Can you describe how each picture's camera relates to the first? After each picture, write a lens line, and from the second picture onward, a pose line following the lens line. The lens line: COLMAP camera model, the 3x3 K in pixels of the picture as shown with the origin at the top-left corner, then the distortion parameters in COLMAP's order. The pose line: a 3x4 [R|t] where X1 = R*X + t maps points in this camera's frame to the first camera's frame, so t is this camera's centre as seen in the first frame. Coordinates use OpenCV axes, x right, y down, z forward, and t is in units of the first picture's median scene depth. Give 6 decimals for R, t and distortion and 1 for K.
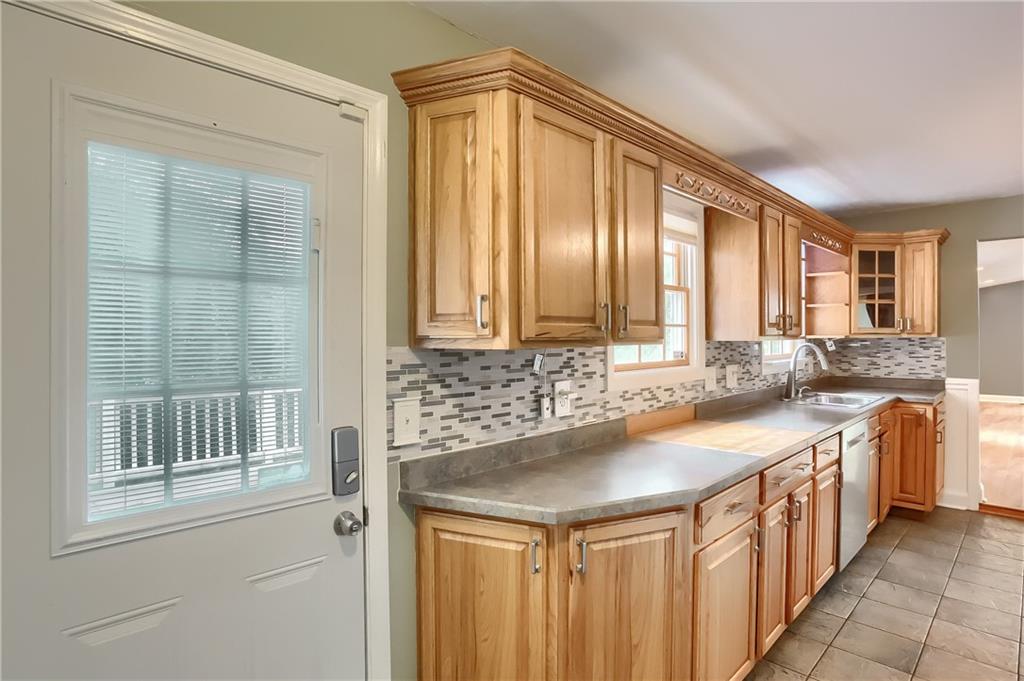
lens RADIAL K [[518.8, 0, 527.7], [0, 518.8, 343.3], [0, 0, 1]] dist [-0.061157, 0.025296]
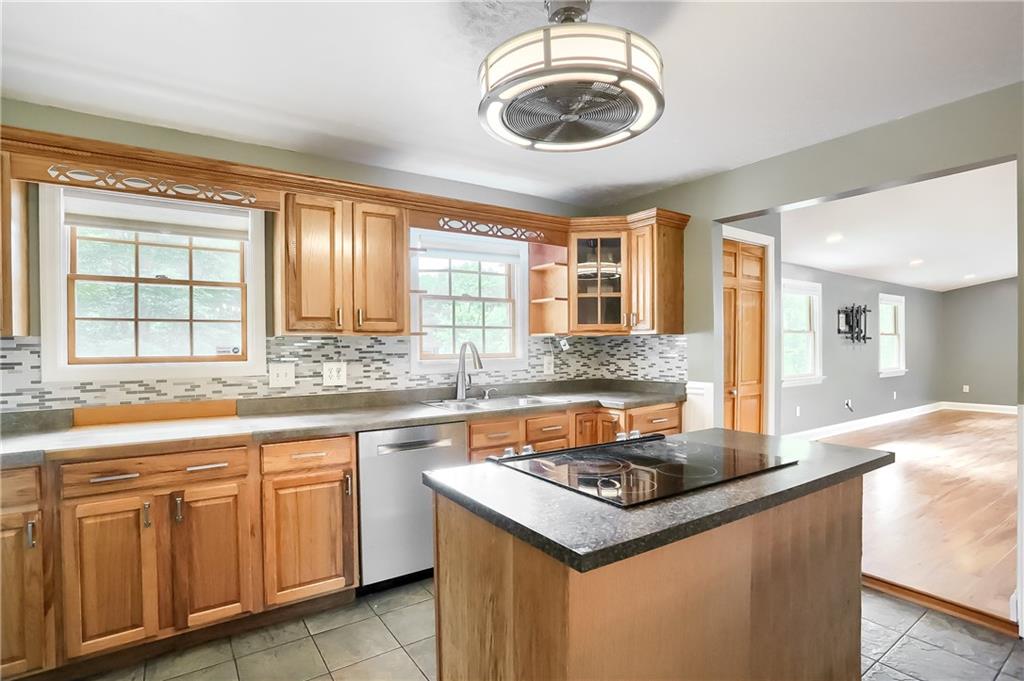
lens RADIAL K [[518.8, 0, 527.7], [0, 518.8, 343.3], [0, 0, 1]] dist [-0.061157, 0.025296]
pose [[0.988583, 0.001154, -0.150674, 0.704754], [-0.002403, 0.999964, -0.008110, 0.010864], [0.150659, 0.008380, 0.988550, 0.077220]]
